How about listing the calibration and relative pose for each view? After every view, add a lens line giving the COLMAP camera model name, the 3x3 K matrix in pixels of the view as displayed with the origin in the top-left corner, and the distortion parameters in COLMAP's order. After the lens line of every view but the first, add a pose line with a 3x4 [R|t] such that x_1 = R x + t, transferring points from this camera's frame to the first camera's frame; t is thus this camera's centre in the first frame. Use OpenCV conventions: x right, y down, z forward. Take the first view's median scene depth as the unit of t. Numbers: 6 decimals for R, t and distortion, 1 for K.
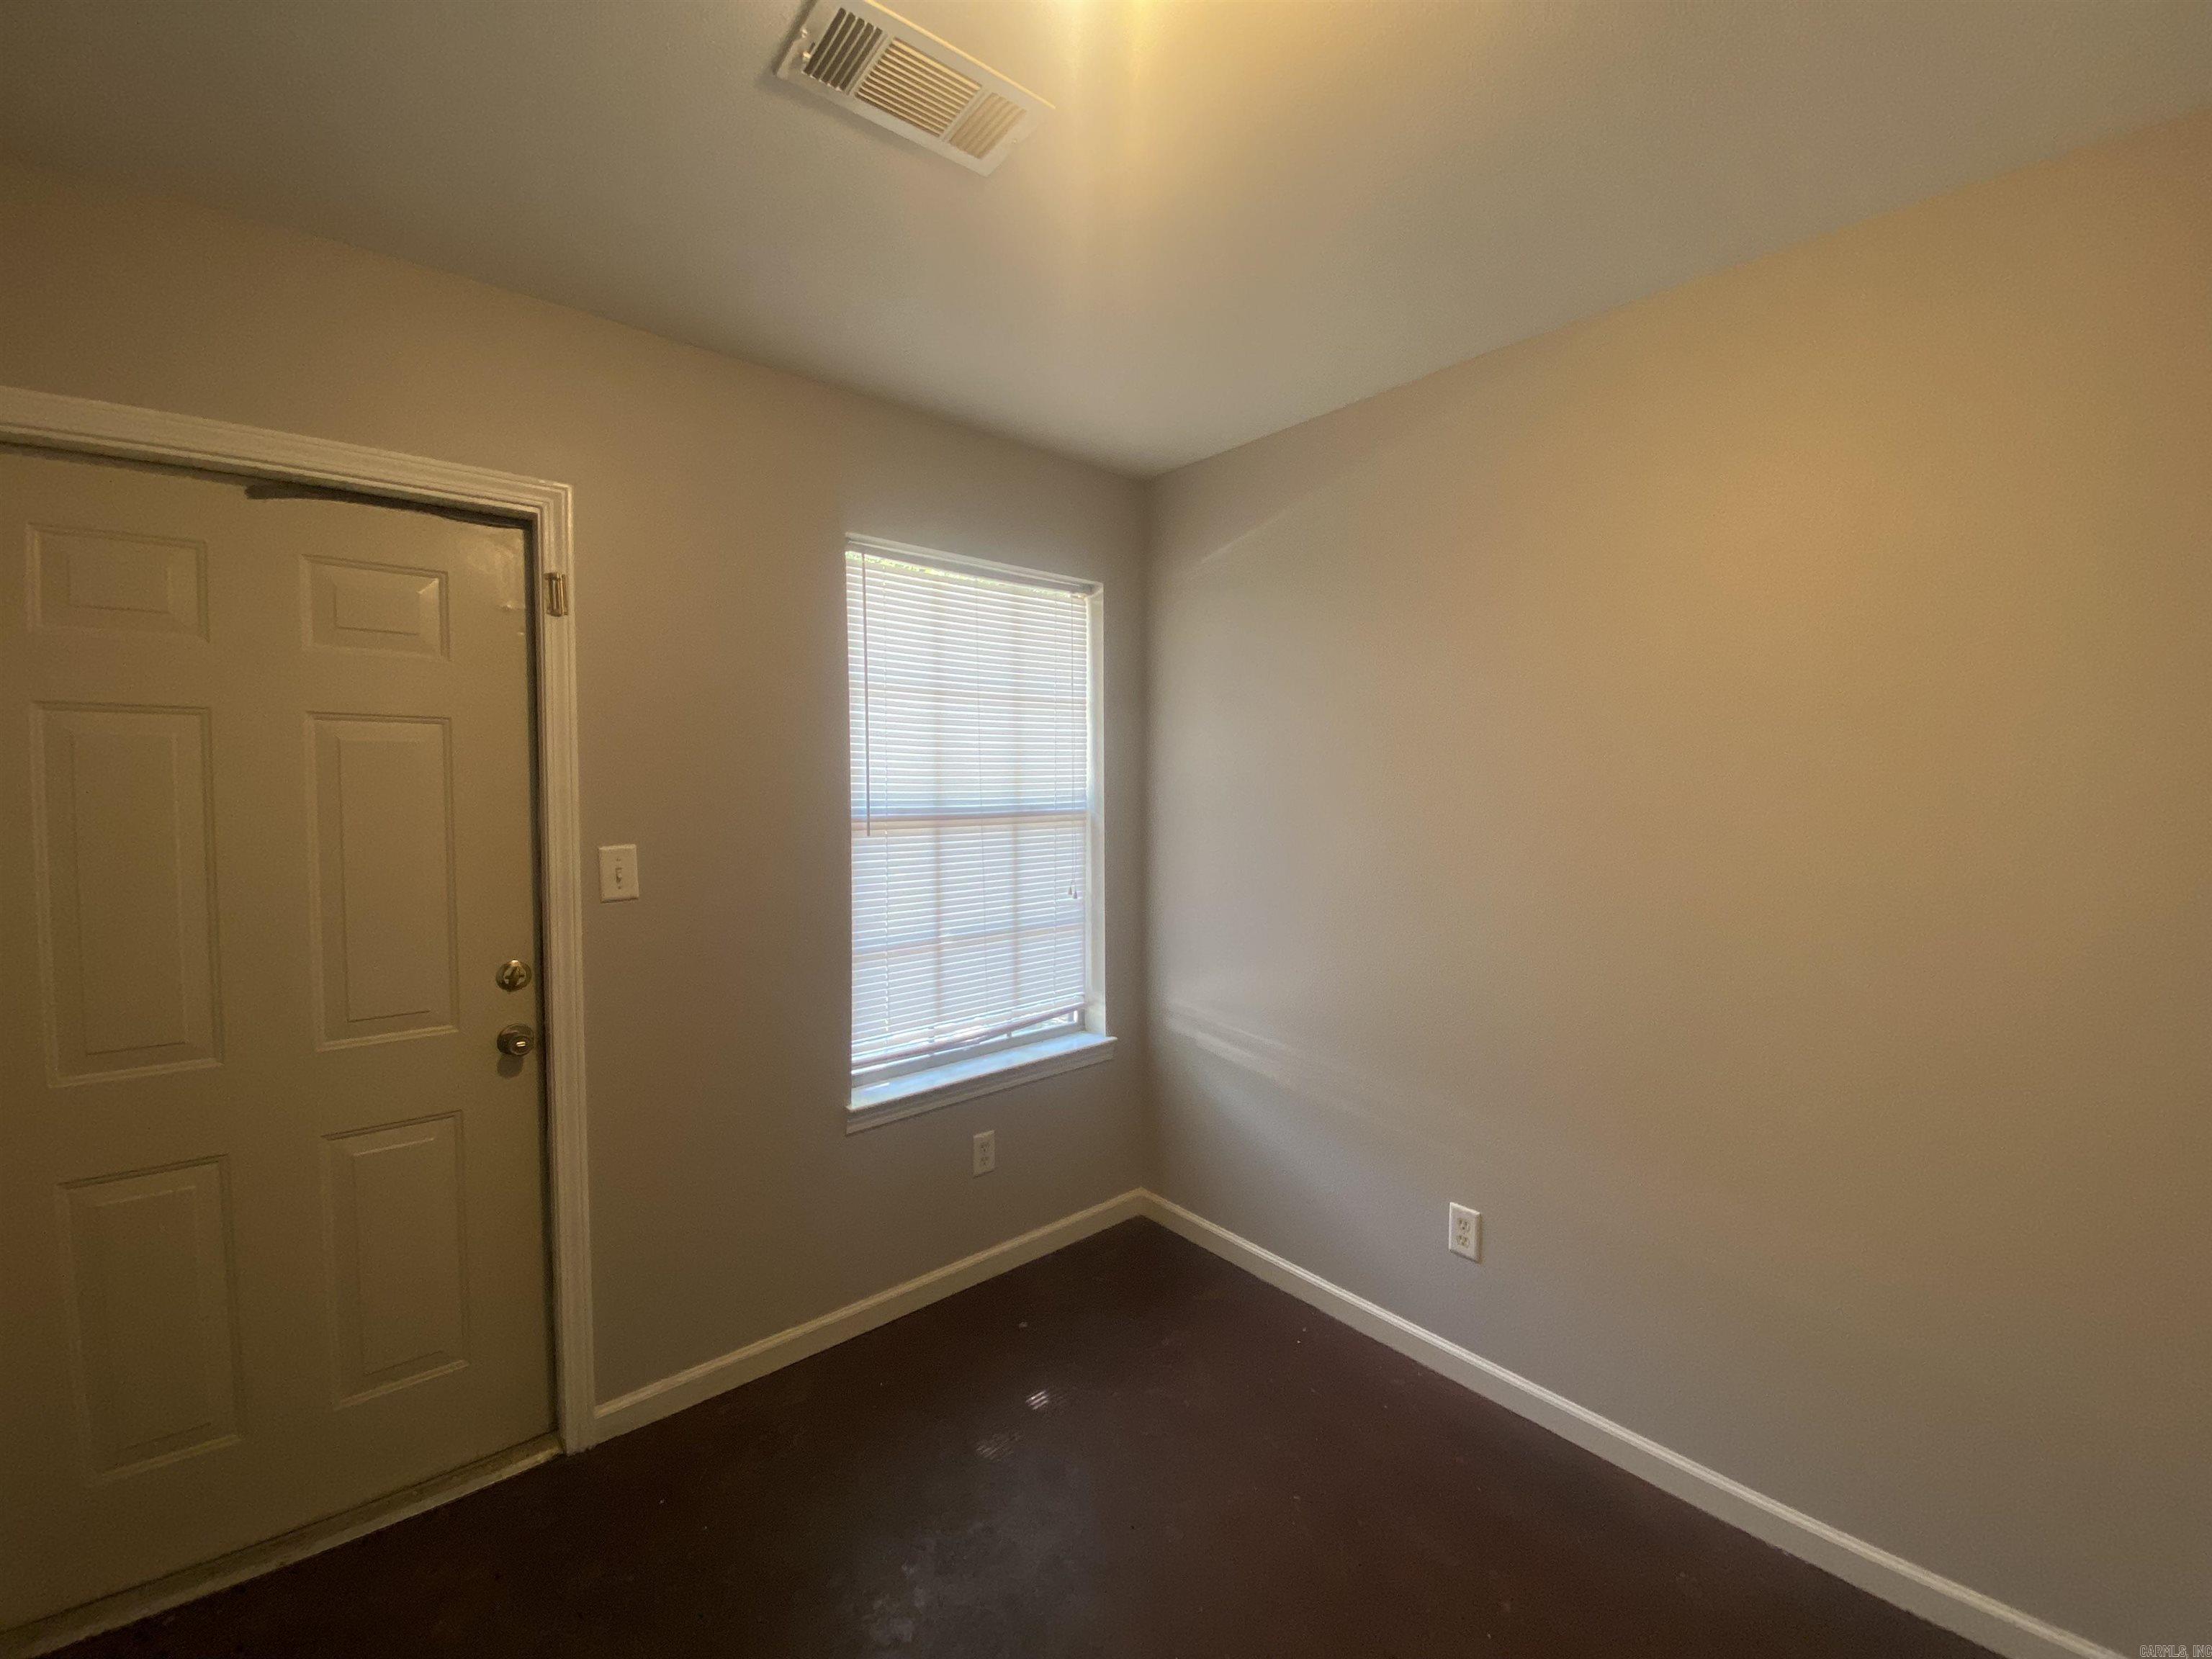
lens RADIAL K [[878.8, 0, 1106.0], [0, 878.8, 829.5], [0, 0, 1]] dist [-0.000363, -0.000007]
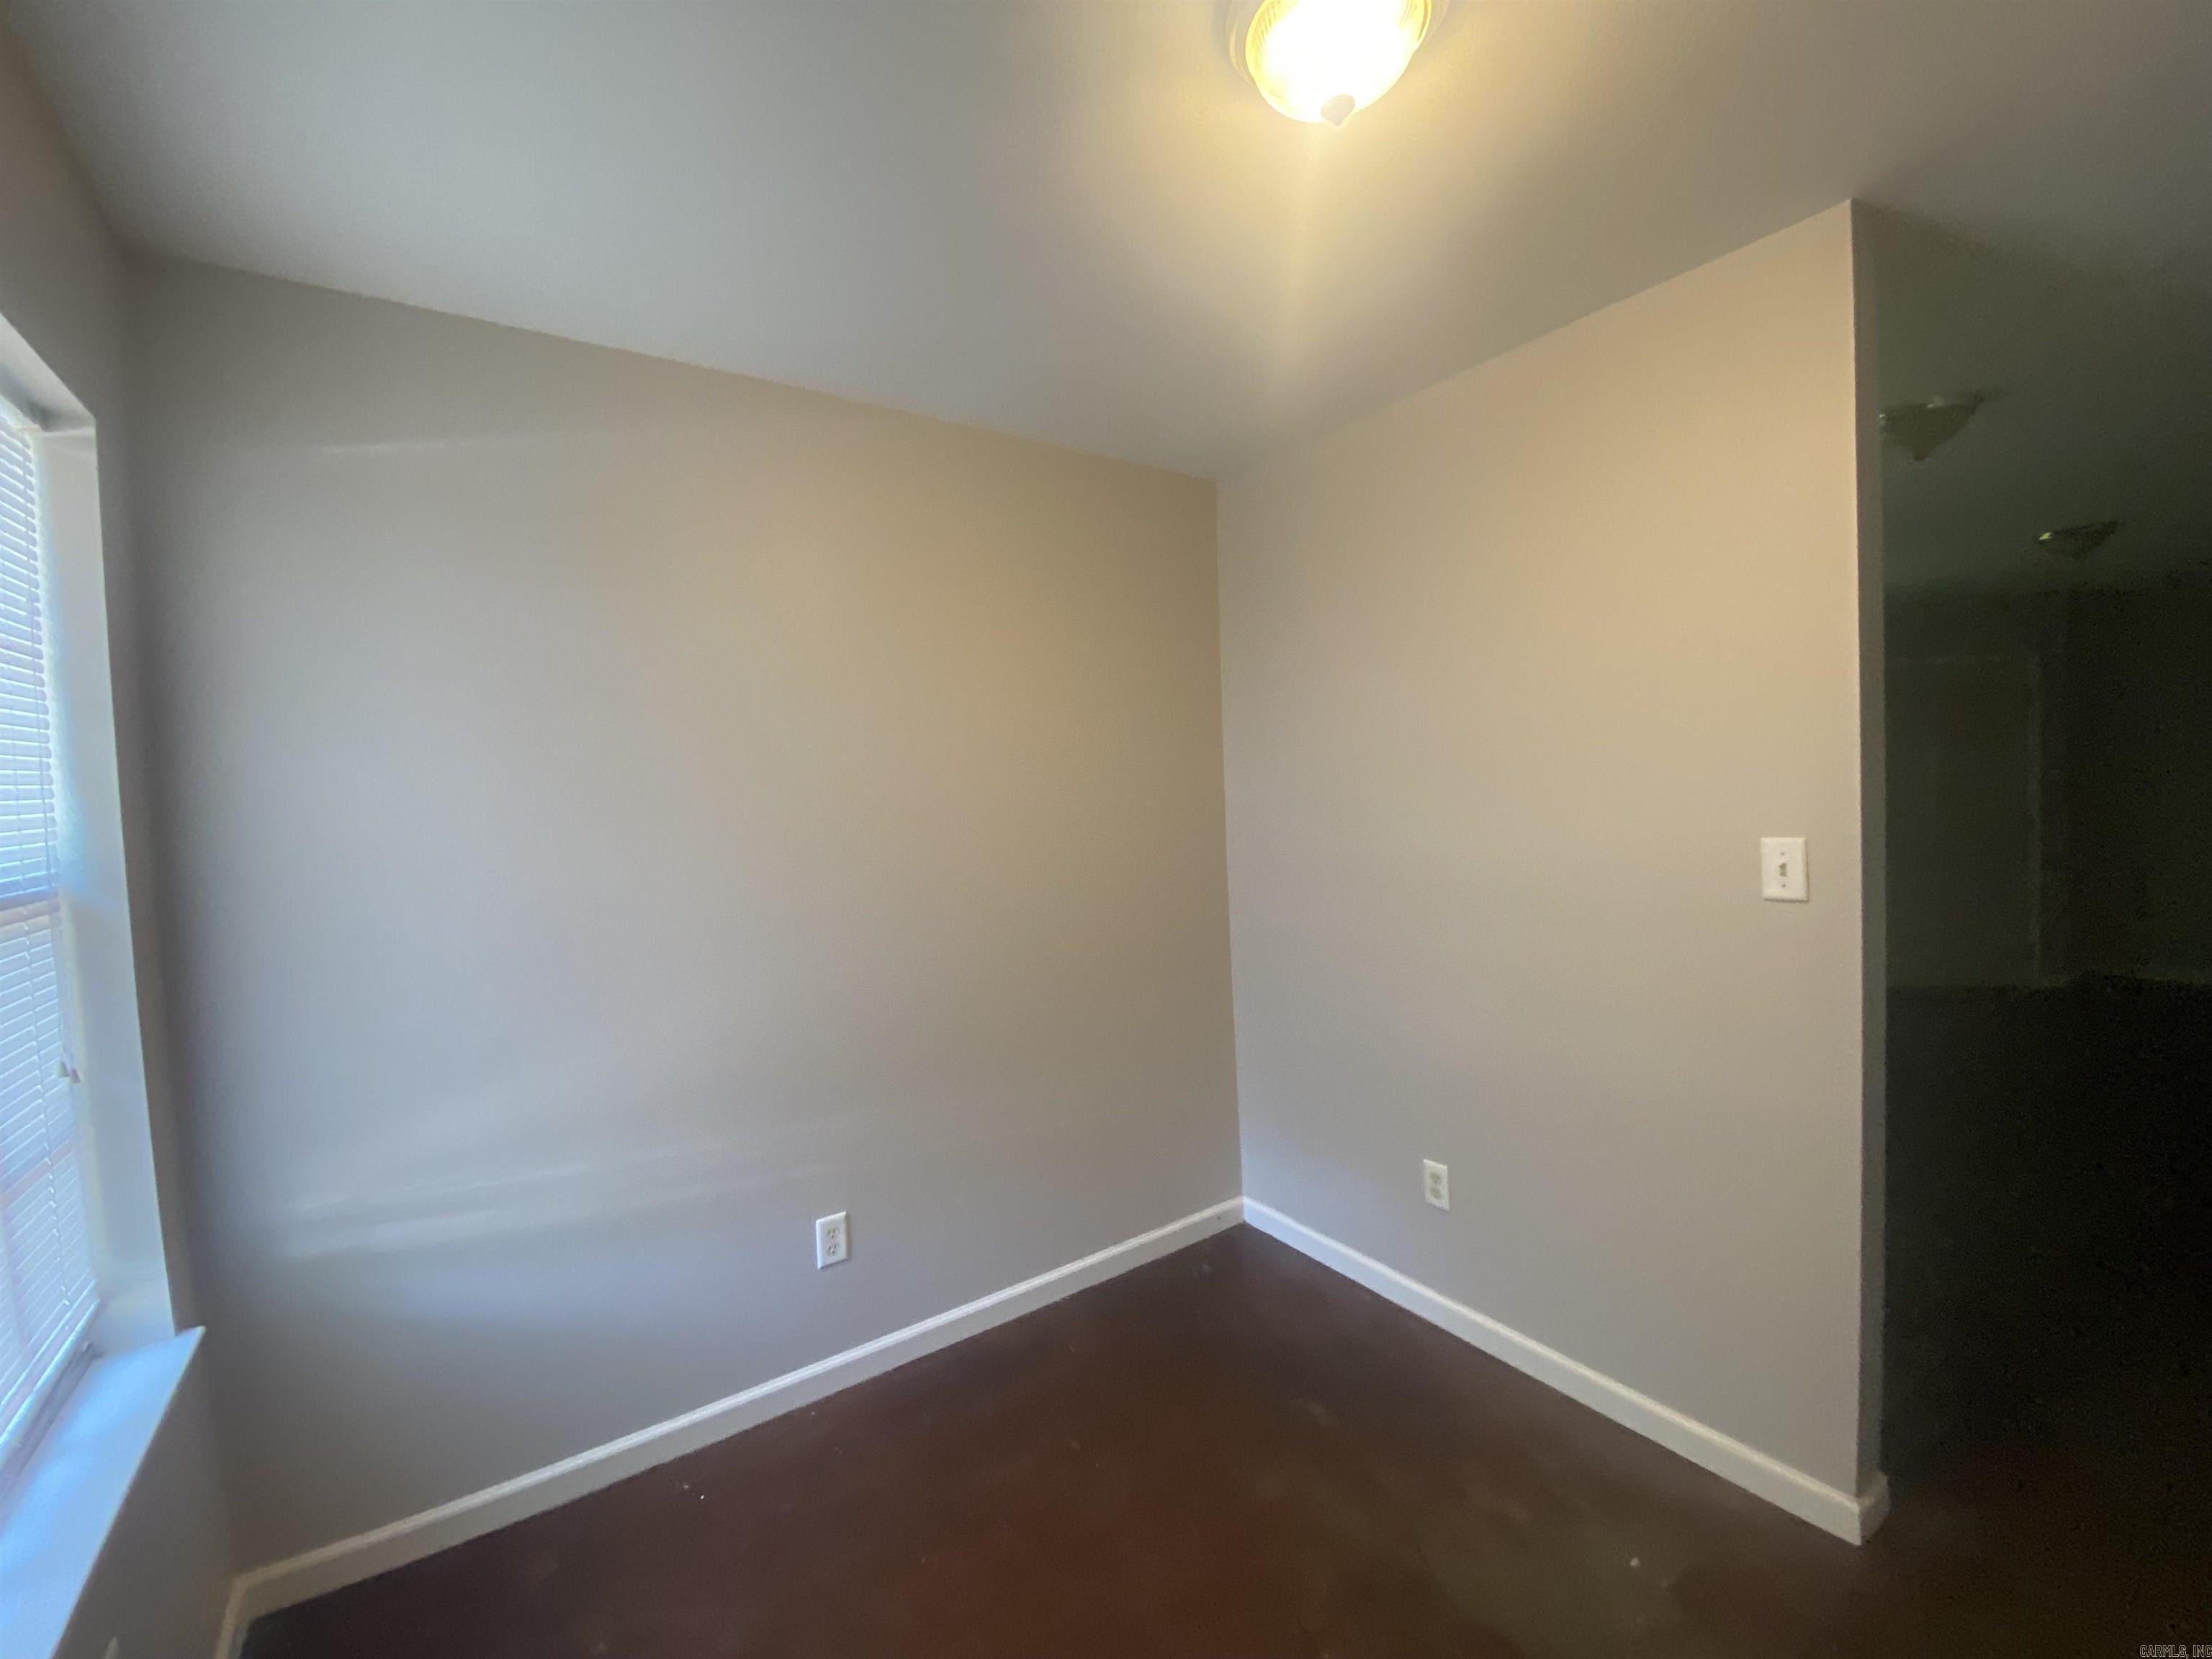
lens RADIAL K [[887.2, 0, 1101.5], [0, 887.2, 804.5], [0, 0, 1]] dist [-0.044783, -0.000051]
pose [[0.083420, -0.035120, 0.995895, -0.414276], [0.082588, 0.996184, 0.028212, -0.034196], [-0.993086, 0.079896, 0.086002, 0.425195]]
